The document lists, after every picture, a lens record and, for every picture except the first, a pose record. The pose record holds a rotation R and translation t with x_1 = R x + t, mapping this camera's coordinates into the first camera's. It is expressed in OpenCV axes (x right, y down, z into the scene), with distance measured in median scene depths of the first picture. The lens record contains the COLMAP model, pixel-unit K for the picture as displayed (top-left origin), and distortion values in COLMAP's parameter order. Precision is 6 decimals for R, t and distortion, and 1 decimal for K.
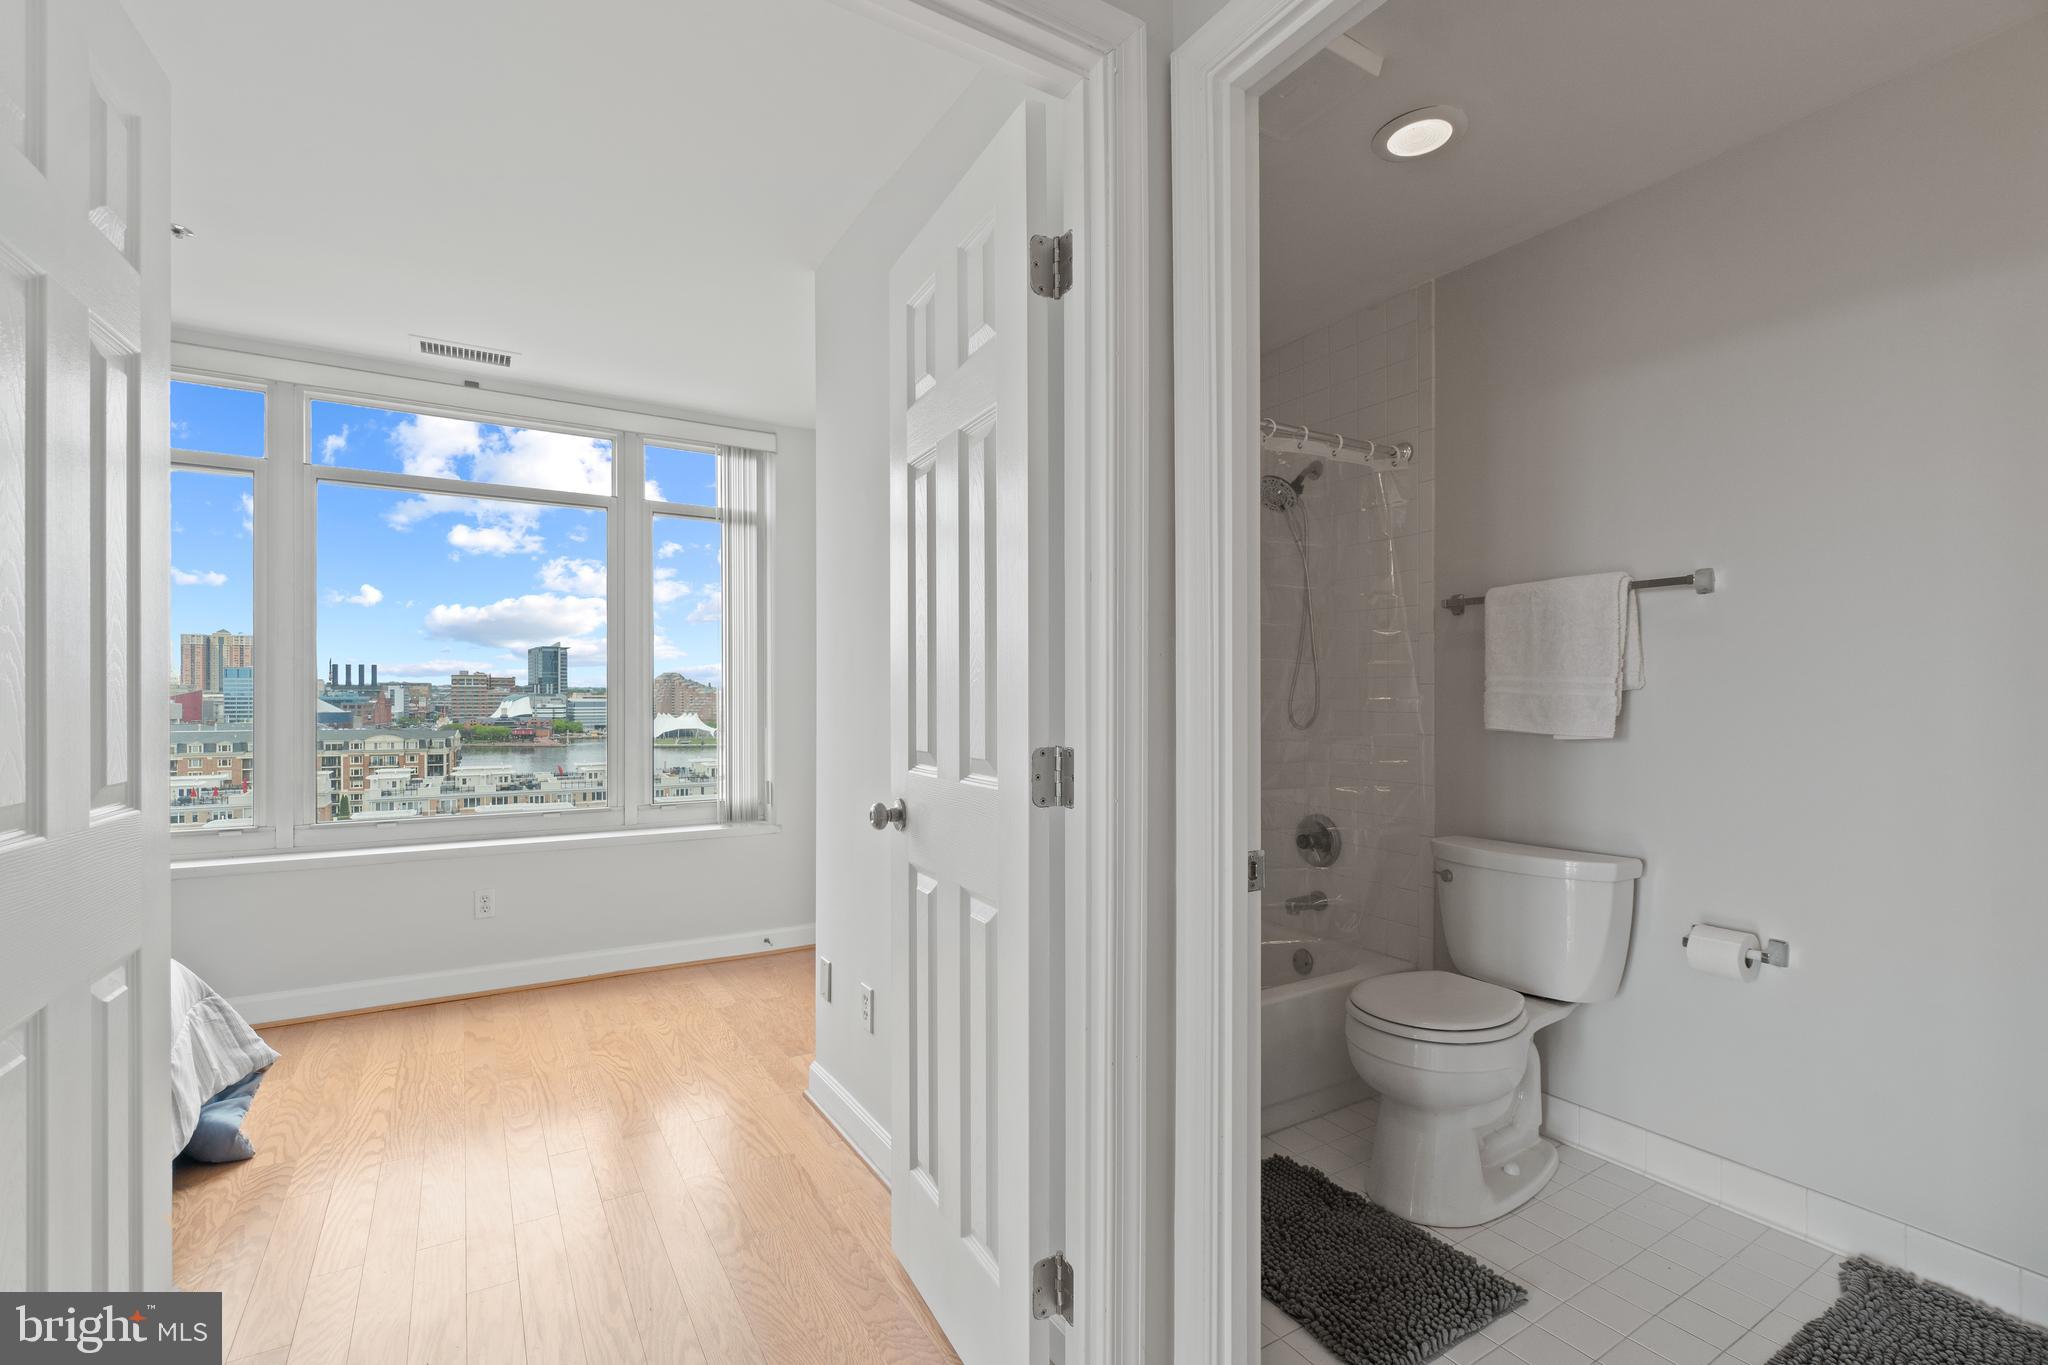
lens RADIAL K [[887.1, 0, 997.8], [0, 887.1, 699.1], [0, 0, 1]] dist [-0.000336, 0.000560]
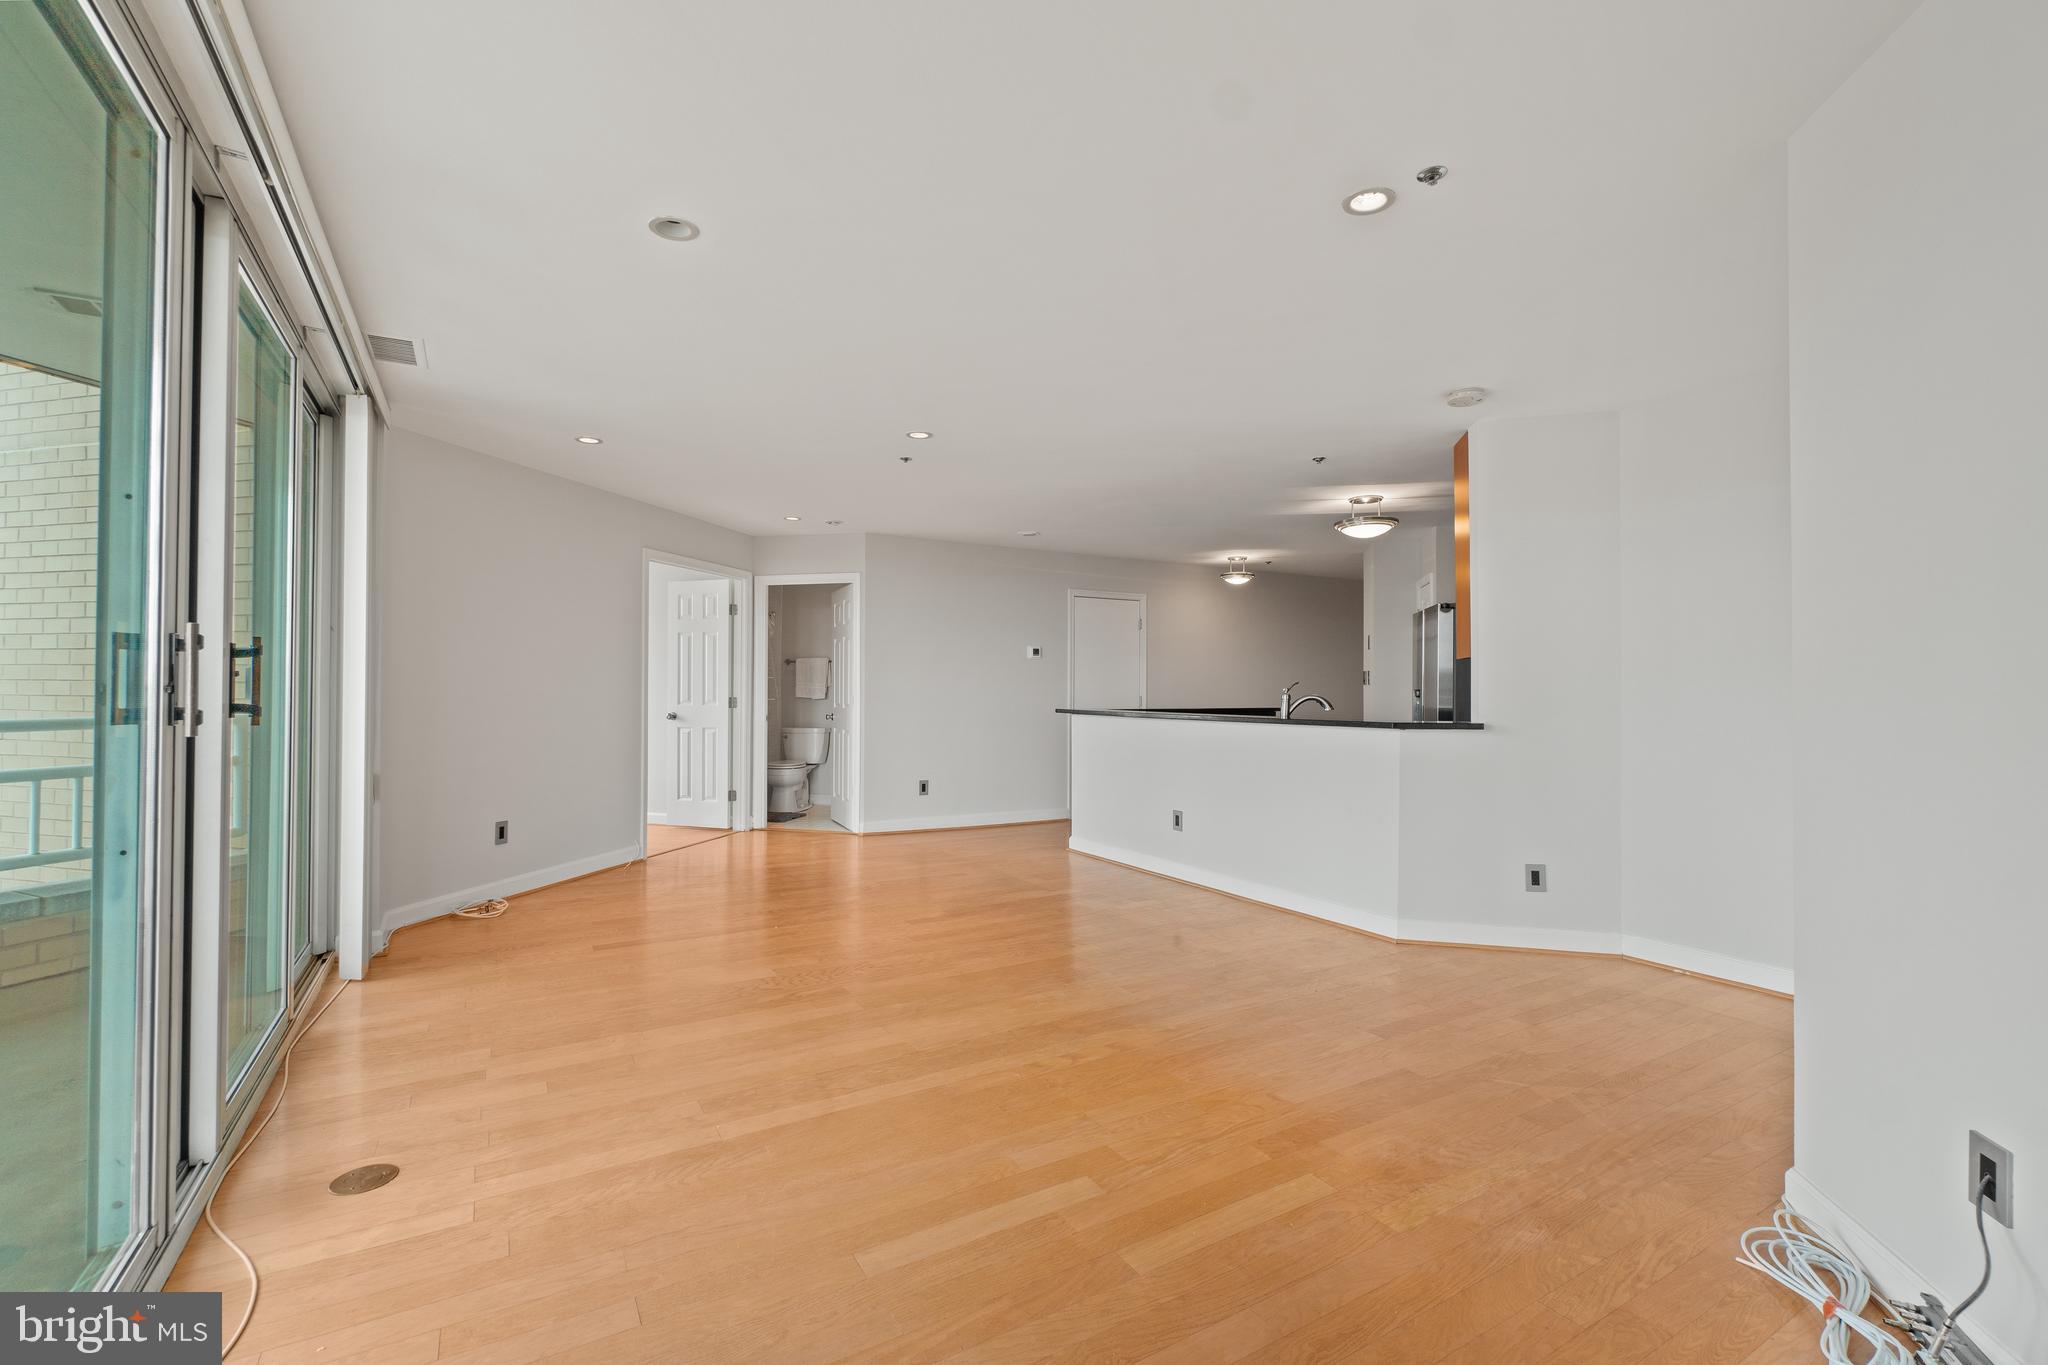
lens RADIAL K [[895.4, 0, 1026.5], [0, 895.4, 670.2], [0, 0, 1]] dist [-0.002092, -0.000005]
pose [[0.701301, 0.016402, 0.712677, -0.826469], [-0.000521, 0.999747, -0.022497, 0.004227], [-0.712865, 0.015406, 0.701132, -1.326172]]
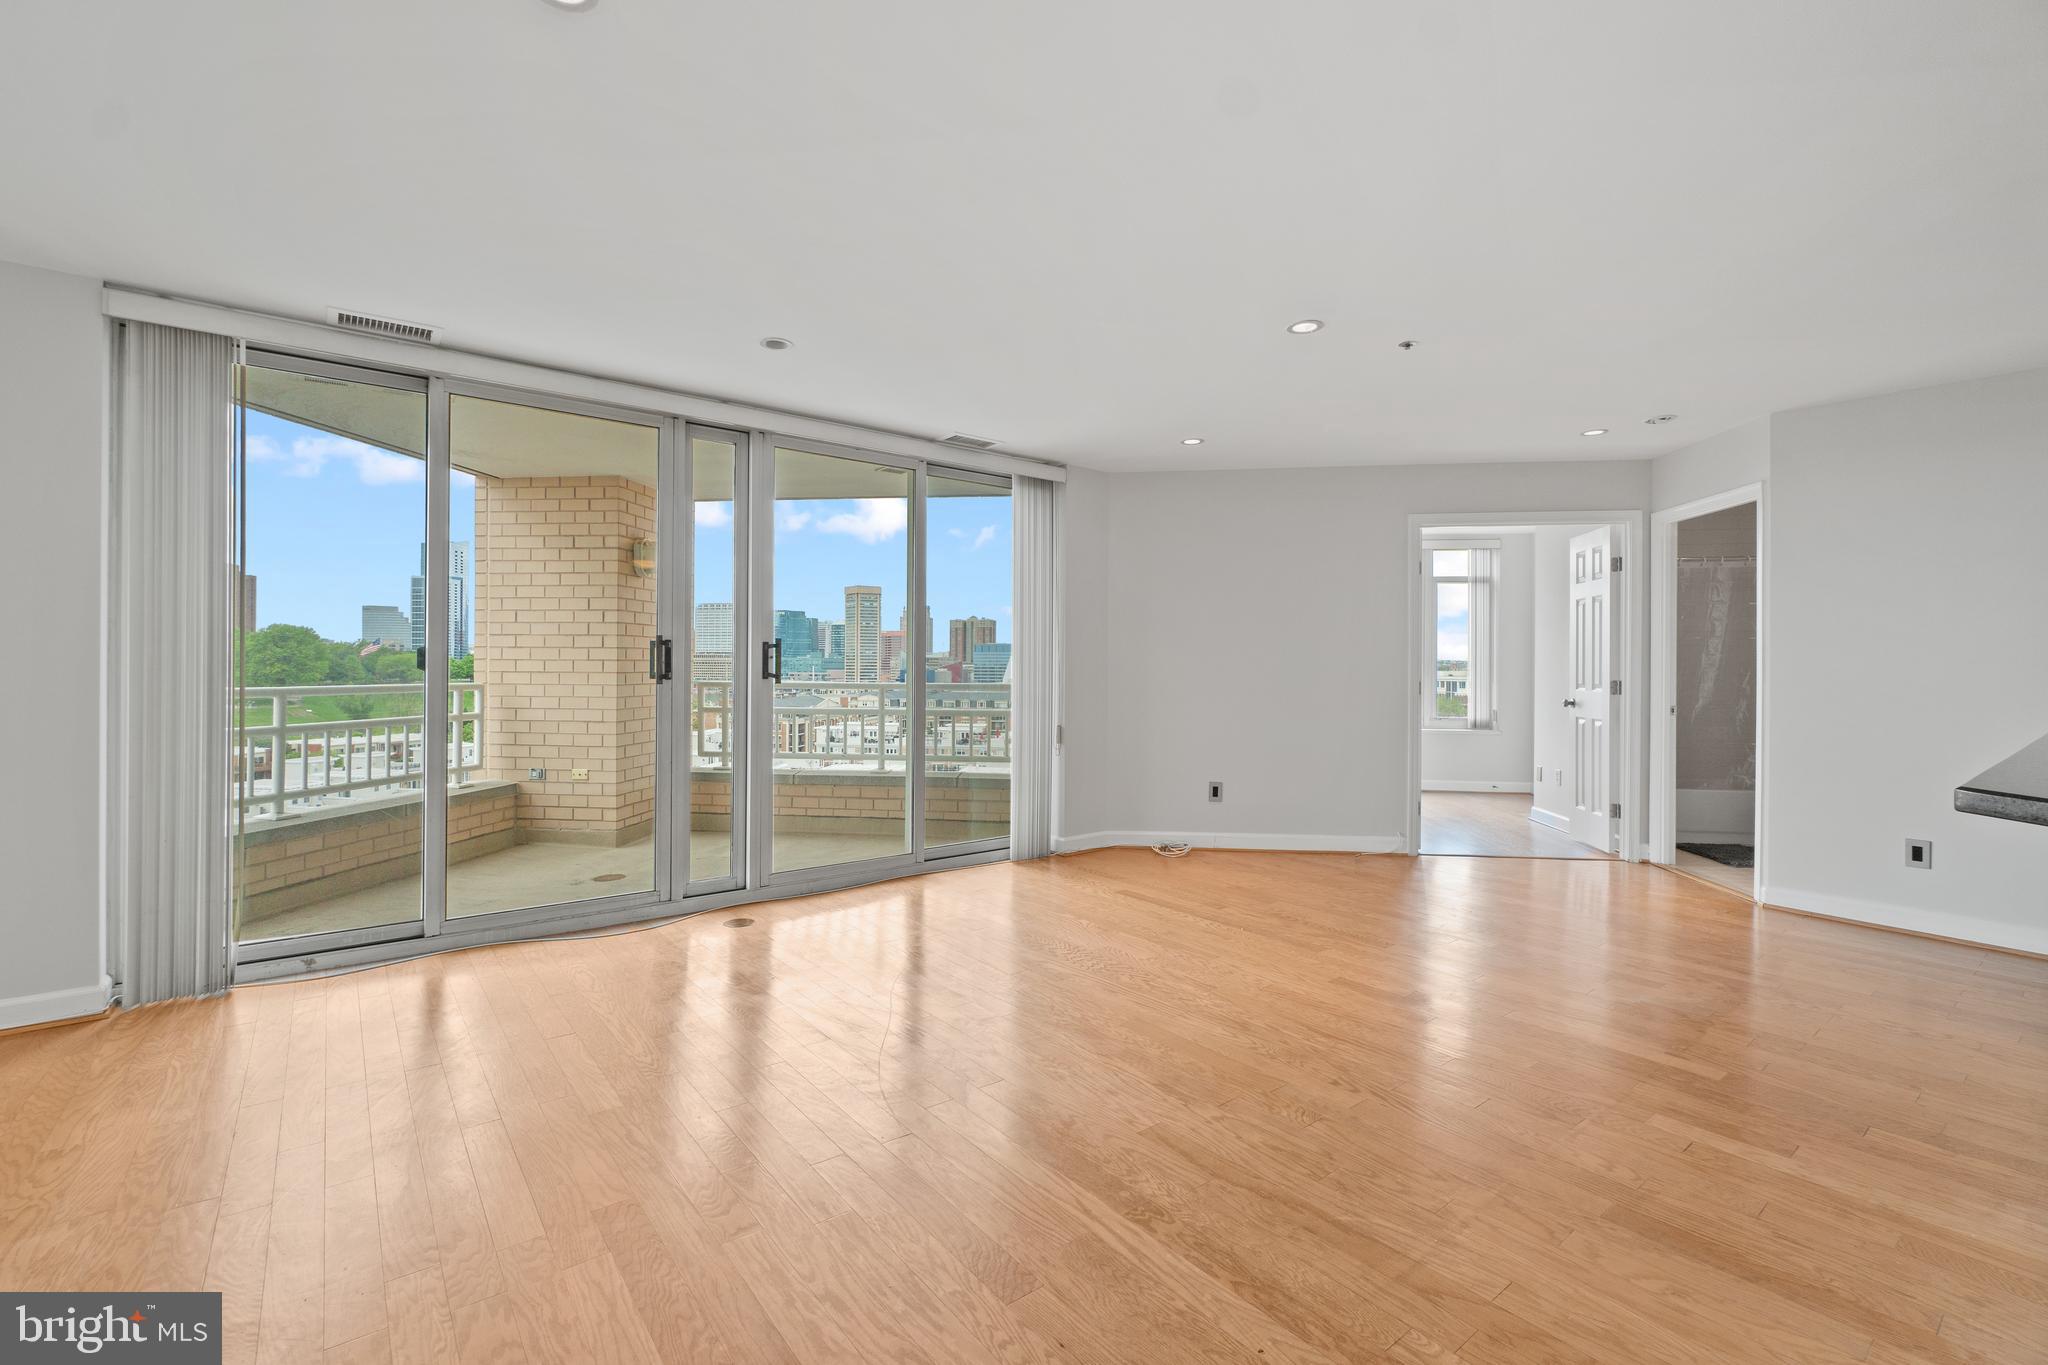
lens RADIAL K [[895.4, 0, 1026.5], [0, 895.4, 670.2], [0, 0, 1]] dist [-0.002092, -0.000005]
pose [[0.795996, 0.006610, -0.605265, 0.125623], [-0.006805, 0.999975, 0.001973, 0.005717], [0.605263, 0.002548, 0.796021, -1.267063]]
